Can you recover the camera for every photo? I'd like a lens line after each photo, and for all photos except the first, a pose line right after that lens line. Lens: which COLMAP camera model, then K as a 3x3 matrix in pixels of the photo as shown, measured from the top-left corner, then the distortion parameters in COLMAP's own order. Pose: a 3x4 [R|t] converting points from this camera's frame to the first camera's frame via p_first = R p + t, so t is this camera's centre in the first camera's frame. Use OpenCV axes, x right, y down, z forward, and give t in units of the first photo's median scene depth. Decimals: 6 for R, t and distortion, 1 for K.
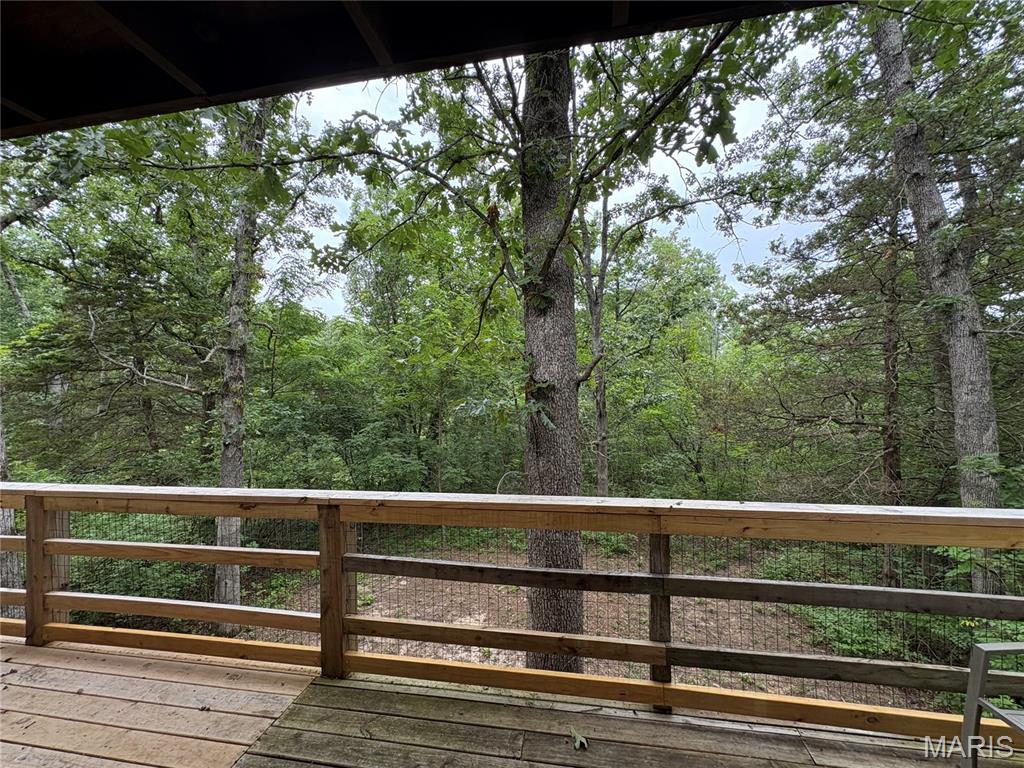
lens RADIAL K [[408.9, 0, 512.9], [0, 408.9, 384.9], [0, 0, 1]] dist [-0.000798, 0.000707]
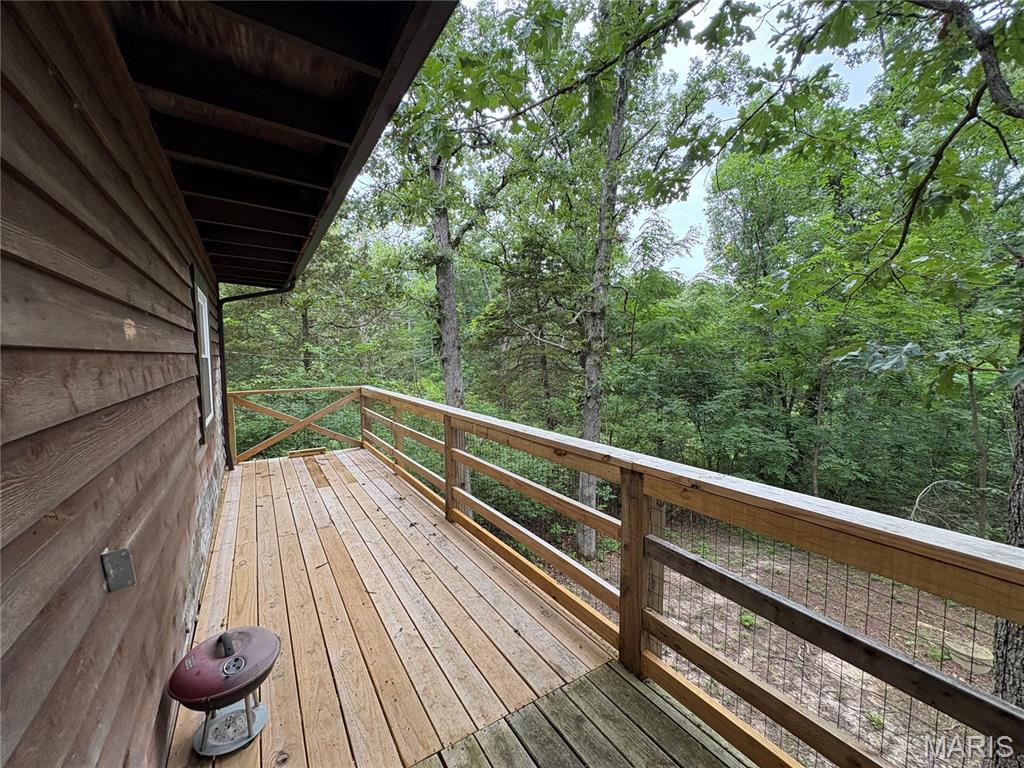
lens RADIAL K [[408.9, 0, 512.5], [0, 408.9, 382.8], [0, 0, 1]] dist [-0.000798, 0.000707]
pose [[0.673752, 0.067626, -0.735856, -0.005072], [-0.010642, 0.996588, 0.081844, 0.013251], [0.738881, -0.047311, 0.672173, 0.067881]]
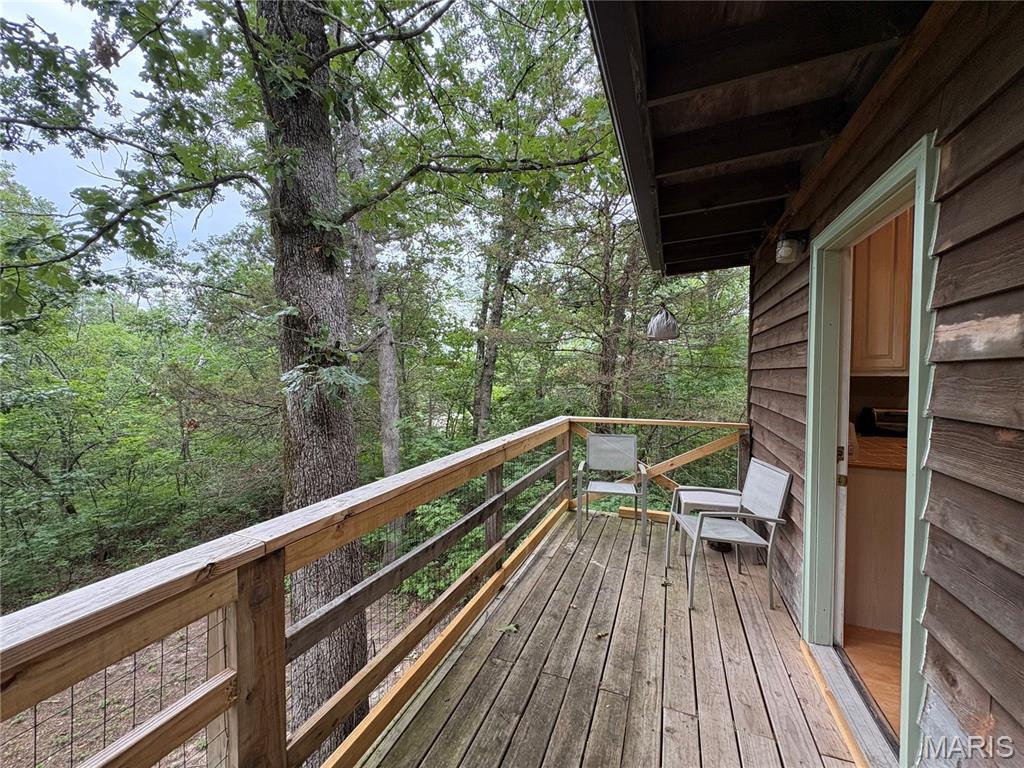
lens RADIAL K [[408.9, 0, 509.3], [0, 408.9, 387.0], [0, 0, 1]] dist [-0.000798, 0.000707]
pose [[0.210844, -0.010612, 0.977462, -0.213805], [0.002310, 0.999944, 0.010357, 0.018322], [-0.977517, 0.000074, 0.210857, 0.143066]]
